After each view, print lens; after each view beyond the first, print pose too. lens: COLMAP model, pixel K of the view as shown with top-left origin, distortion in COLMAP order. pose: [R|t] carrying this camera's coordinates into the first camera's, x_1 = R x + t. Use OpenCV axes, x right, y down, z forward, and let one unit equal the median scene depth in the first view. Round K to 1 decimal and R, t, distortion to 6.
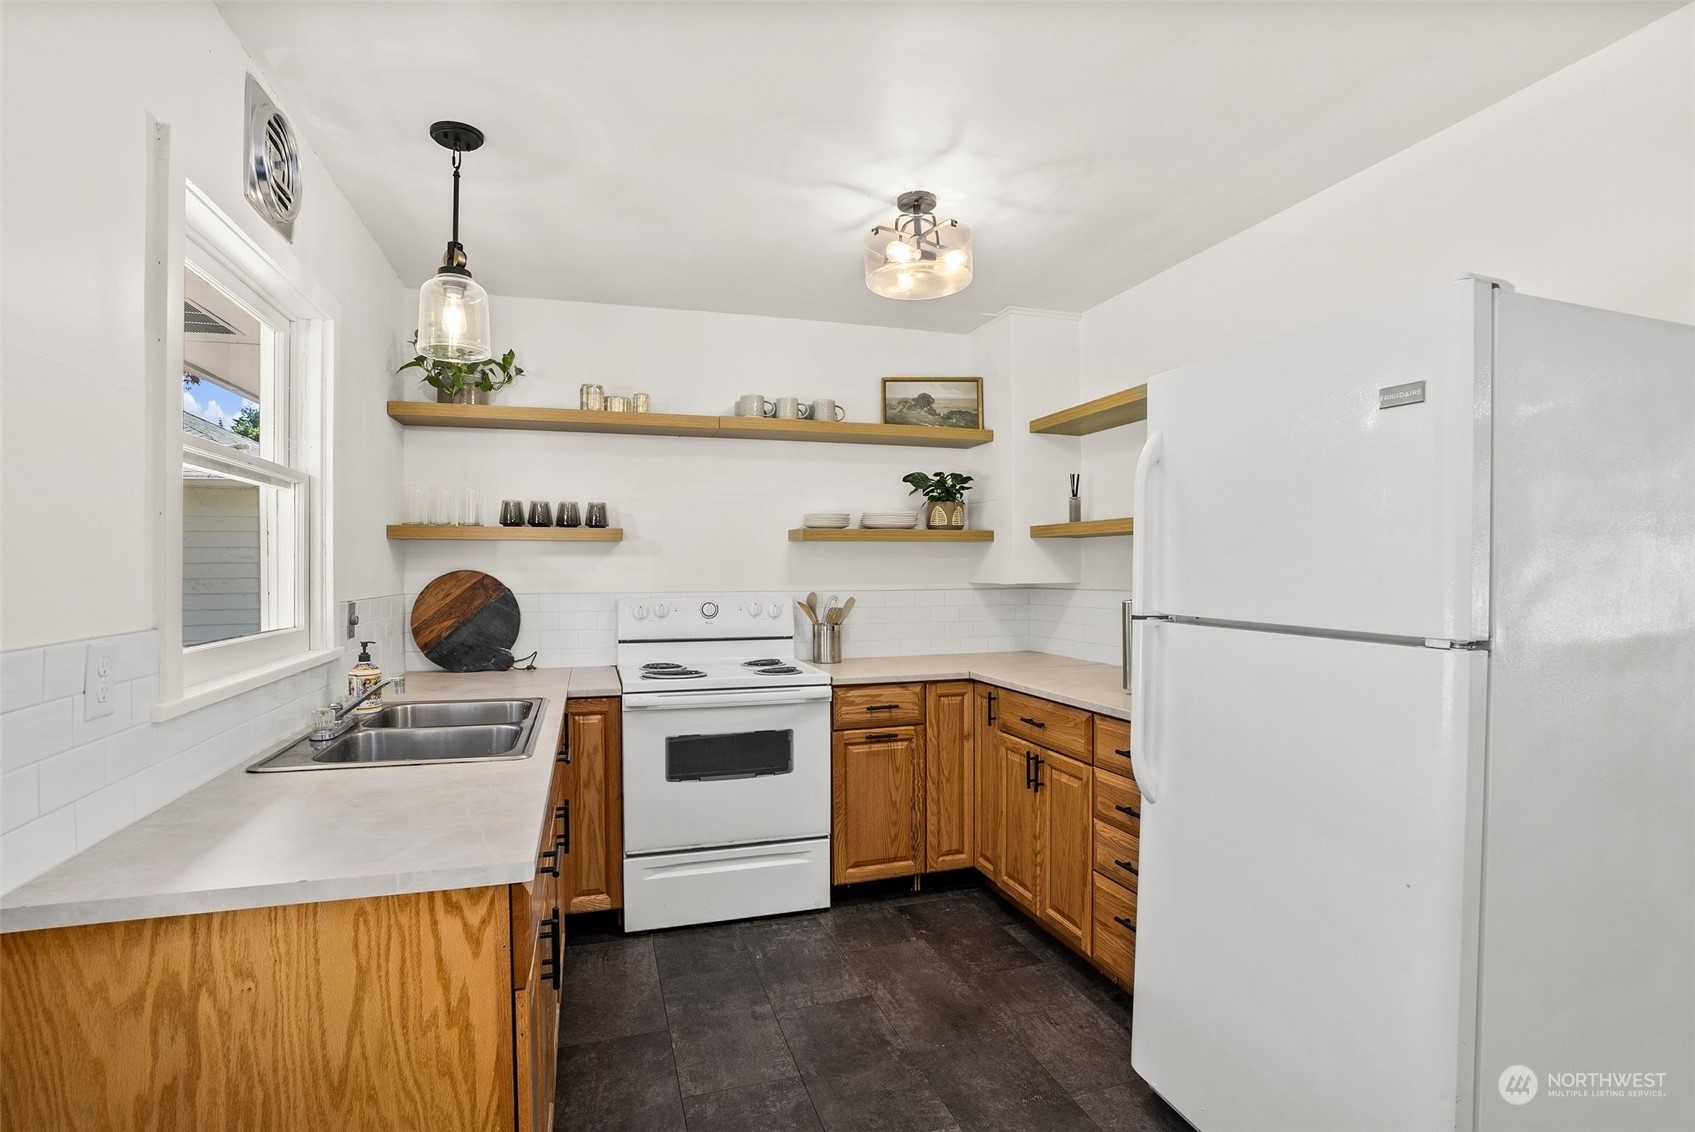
lens RADIAL K [[816.0, 0, 849.2], [0, 816.0, 532.4], [0, 0, 1]] dist [-0.072417, 0.027481]
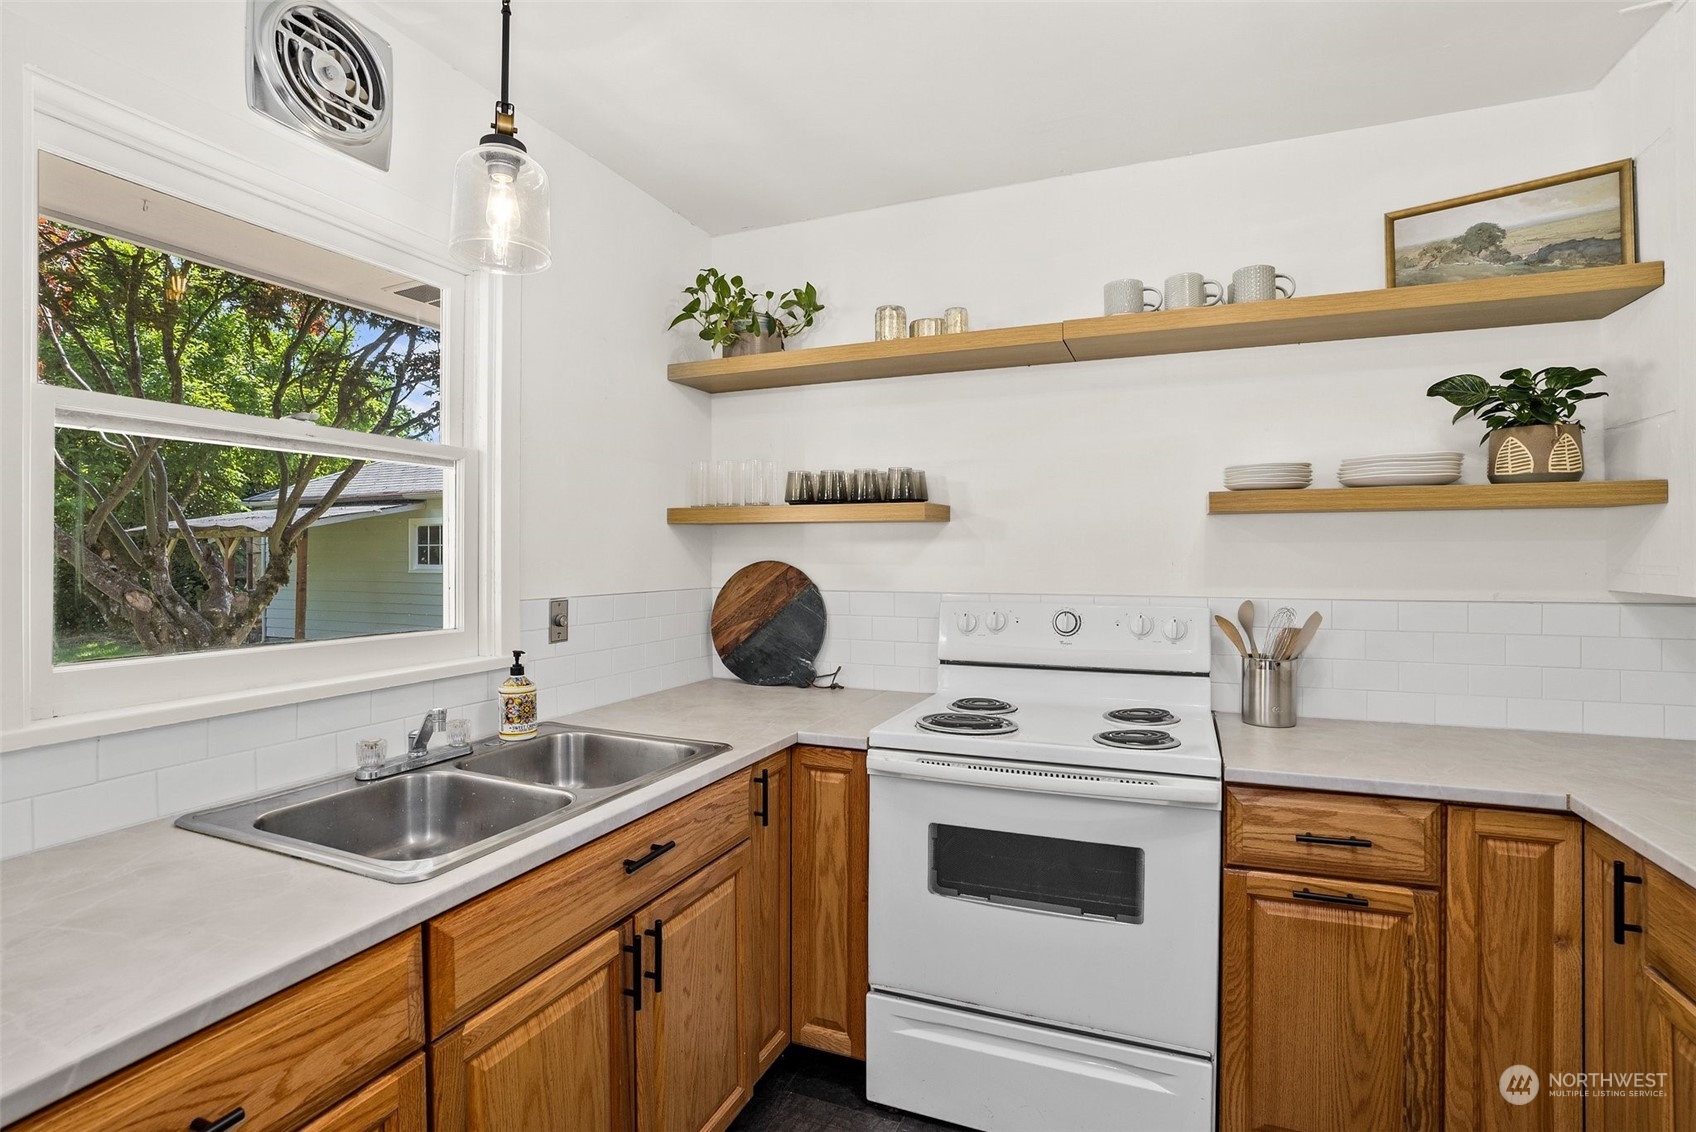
lens RADIAL K [[816.5, 0, 849.7], [0, 816.5, 532.4], [0, 0, 1]] dist [-0.072417, 0.027481]
pose [[0.762680, -0.014161, -0.646621, 0.127200], [0.026006, 0.999623, 0.008782, 0.013538], [0.646253, -0.023514, 0.762761, 0.426264]]
